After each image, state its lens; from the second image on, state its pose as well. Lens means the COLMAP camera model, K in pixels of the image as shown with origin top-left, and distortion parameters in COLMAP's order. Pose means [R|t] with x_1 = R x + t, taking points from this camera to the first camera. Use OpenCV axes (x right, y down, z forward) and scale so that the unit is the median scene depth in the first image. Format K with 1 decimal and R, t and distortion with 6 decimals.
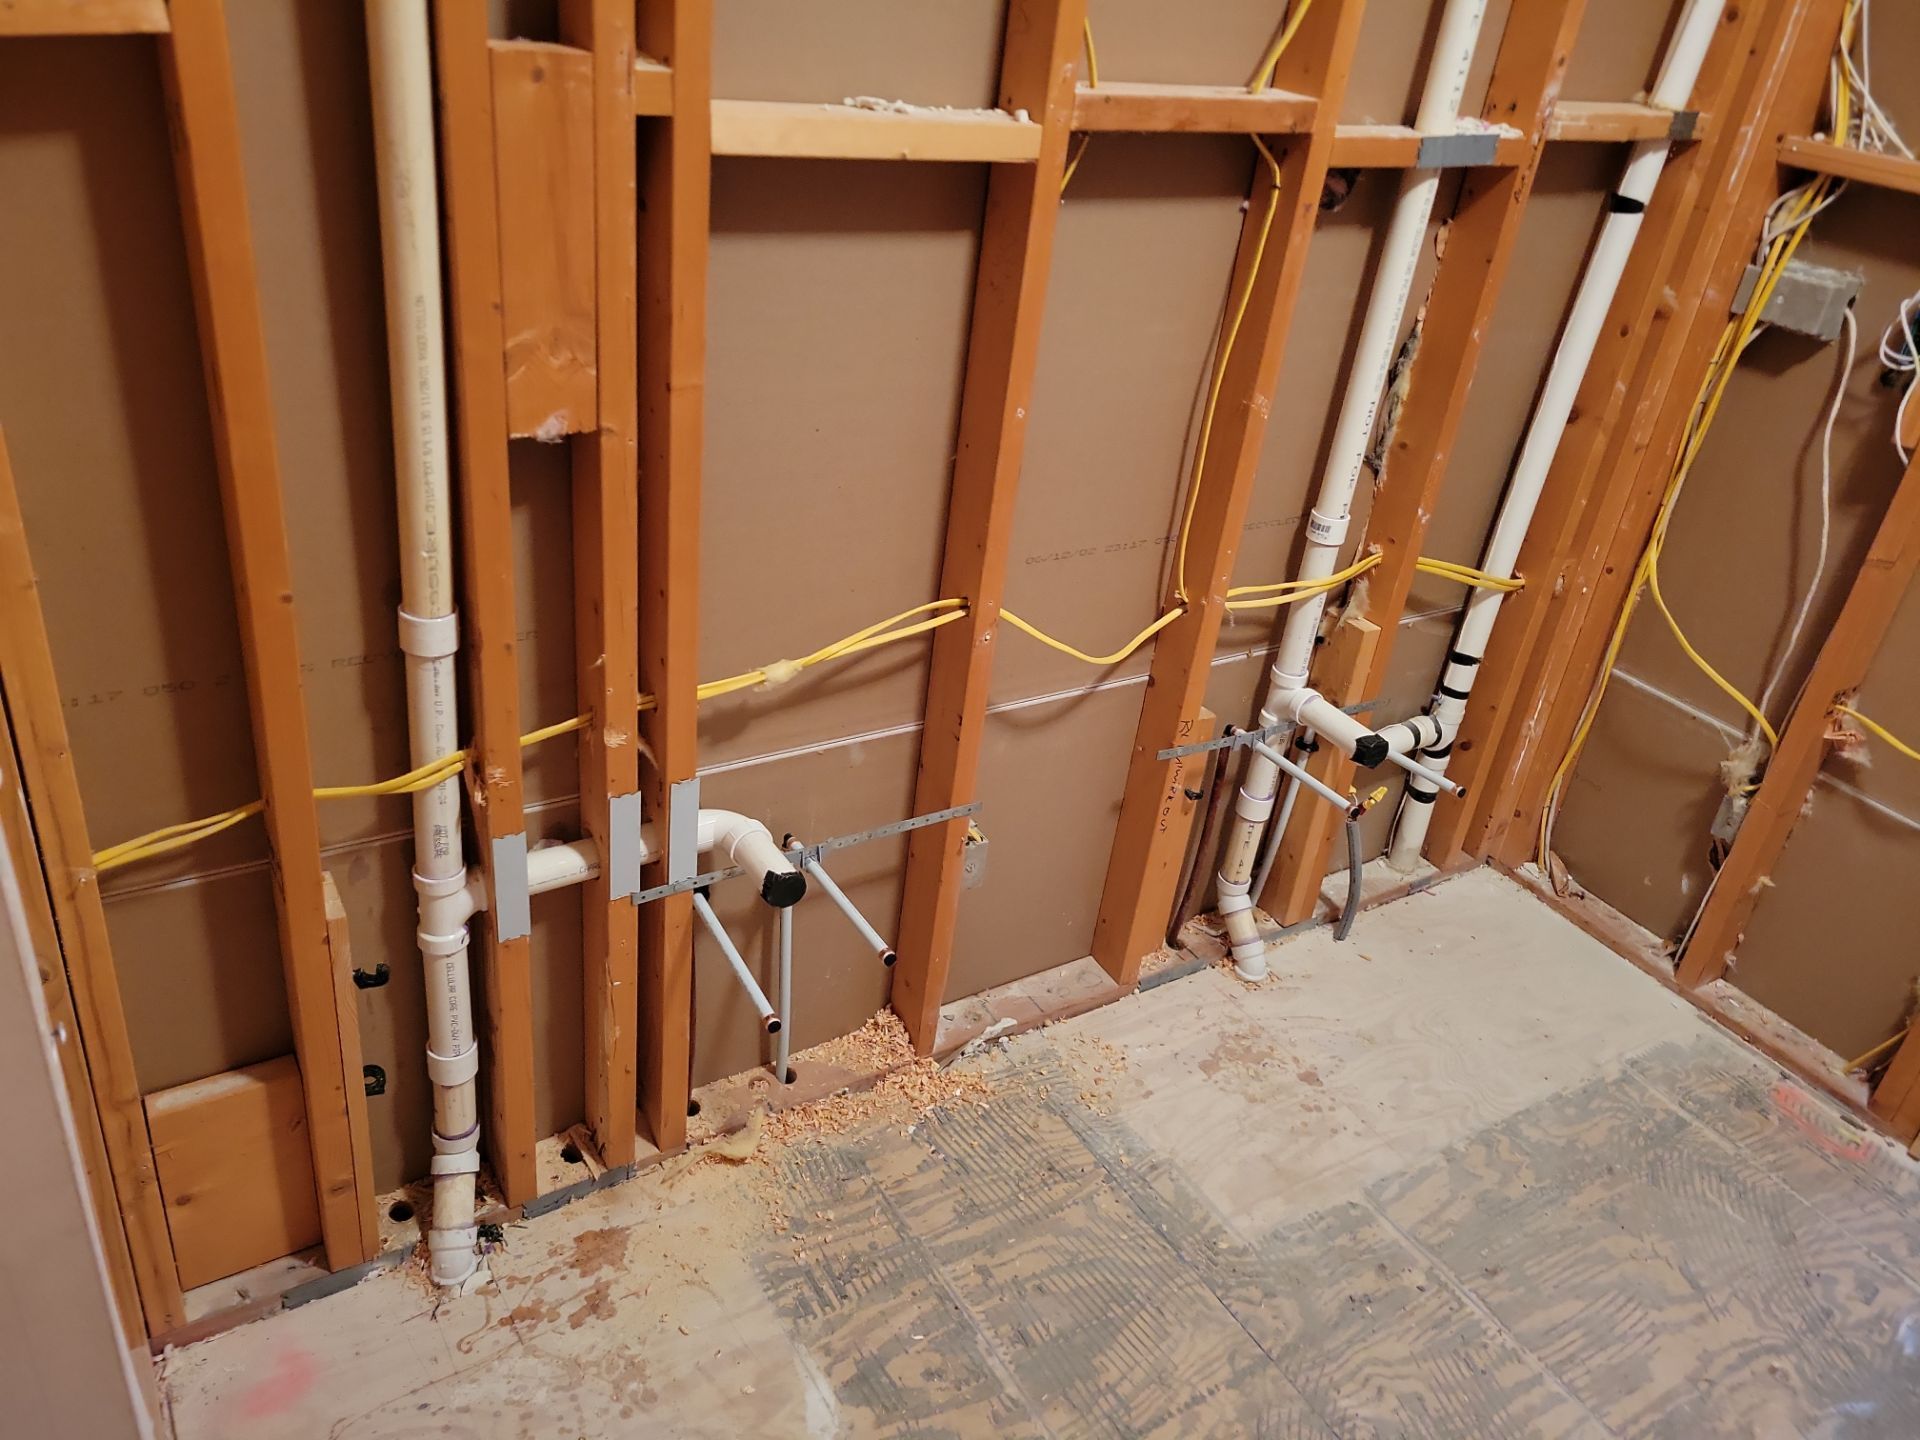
lens RADIAL K [[1446.2, 0, 928.0], [0, 1446.2, 725.2], [0, 0, 1]] dist [0.060701, -0.043501]
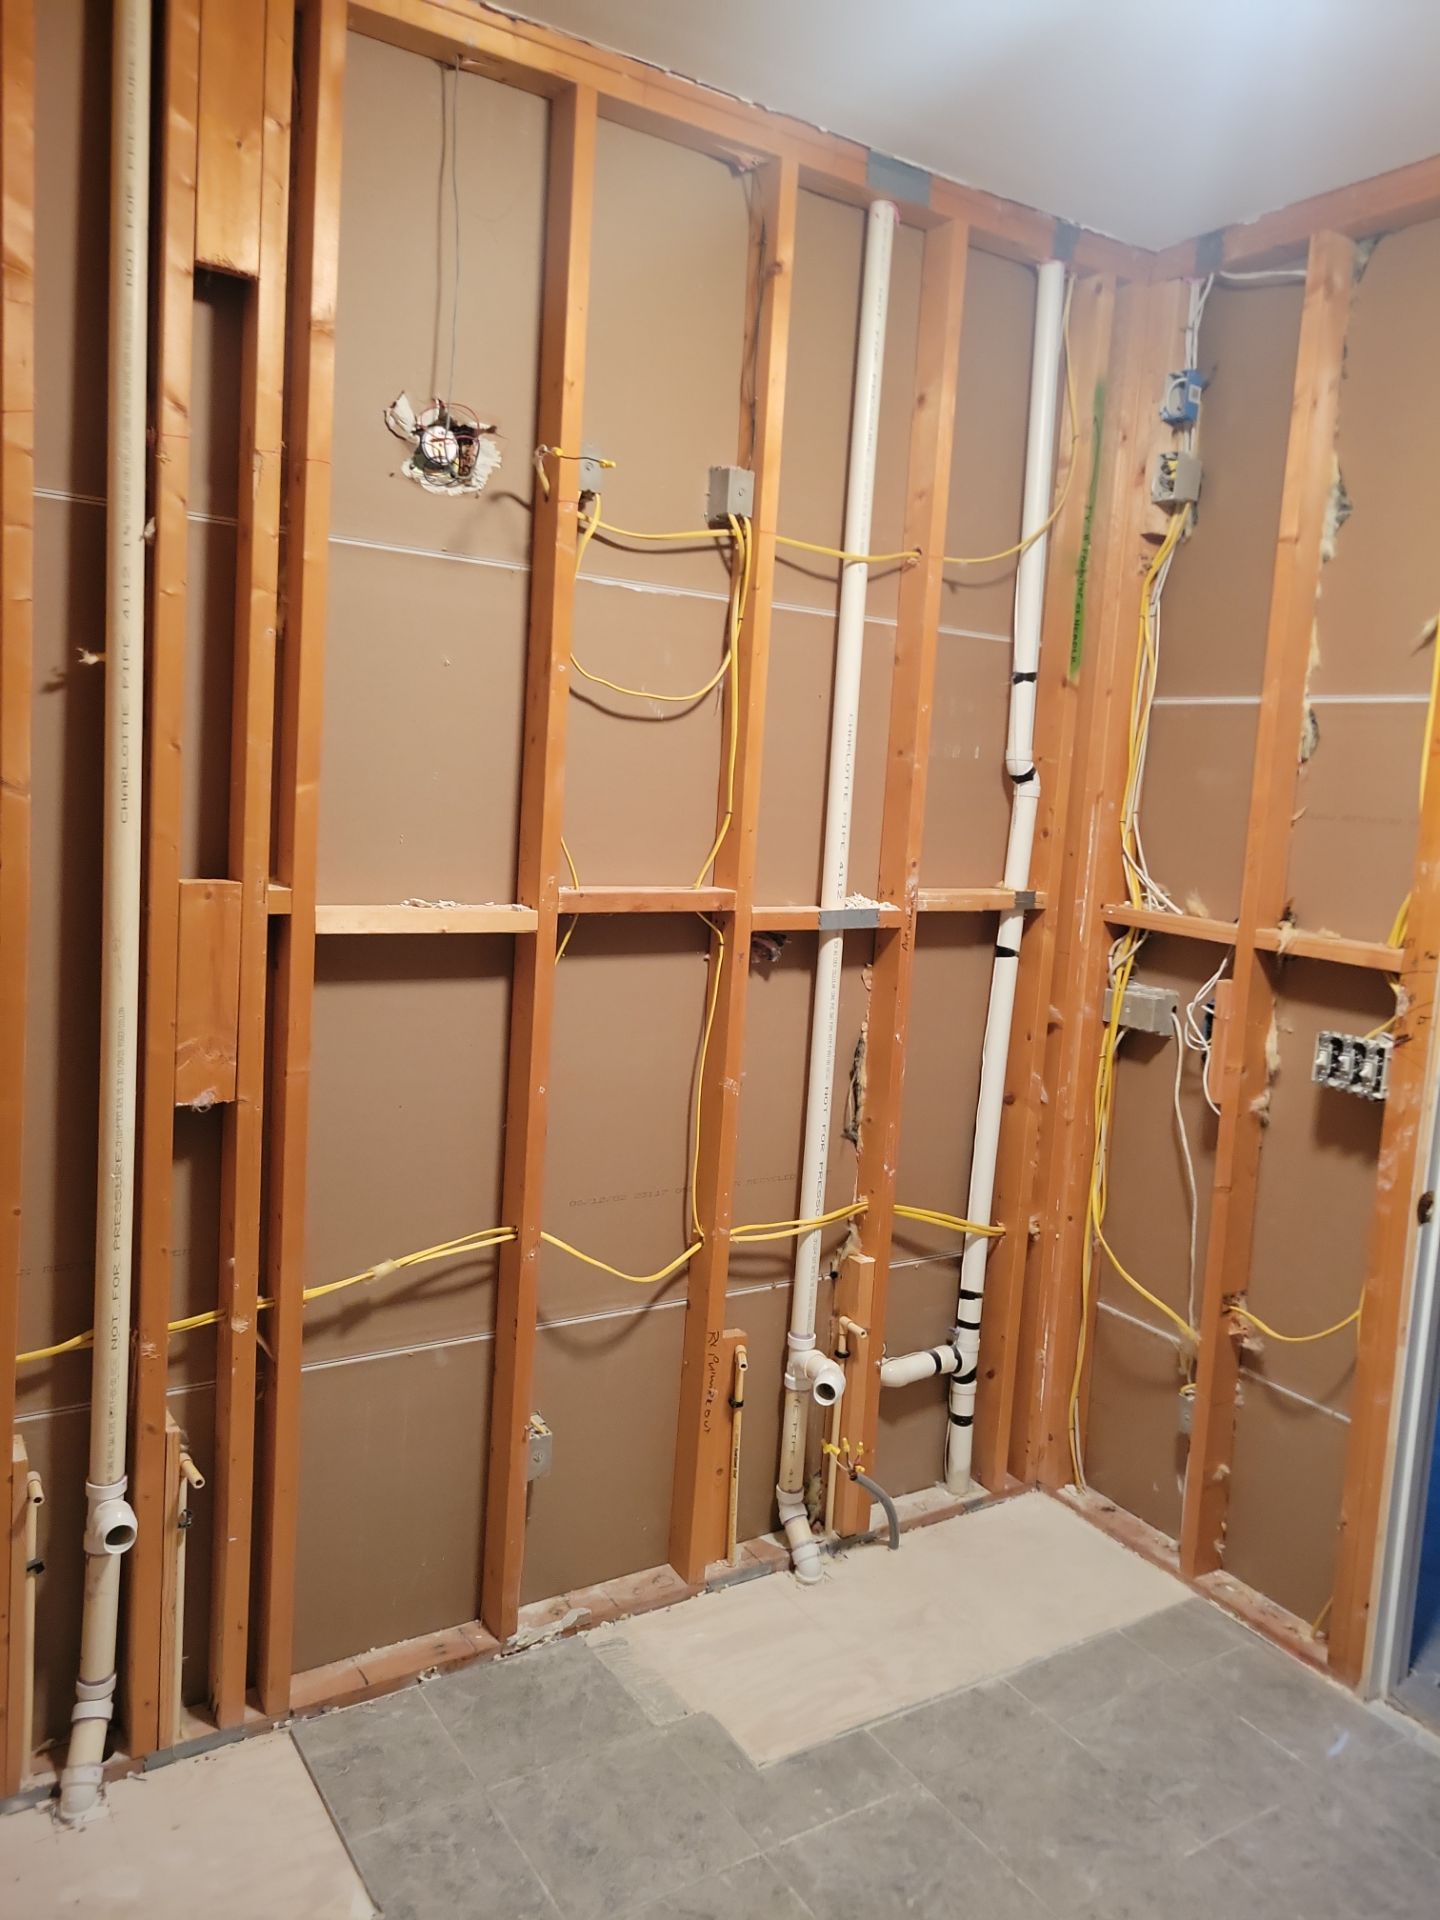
lens RADIAL K [[1450.7, 0, 718.6], [0, 1450.7, 900.4], [0, 0, 1]] dist [0.051761, -0.055593]
pose [[0.998833, -0.048304, 0.000528, 0.202906], [0.044262, 0.910770, -0.410535, 0.180484], [0.019349, 0.410079, 0.911845, -0.341026]]
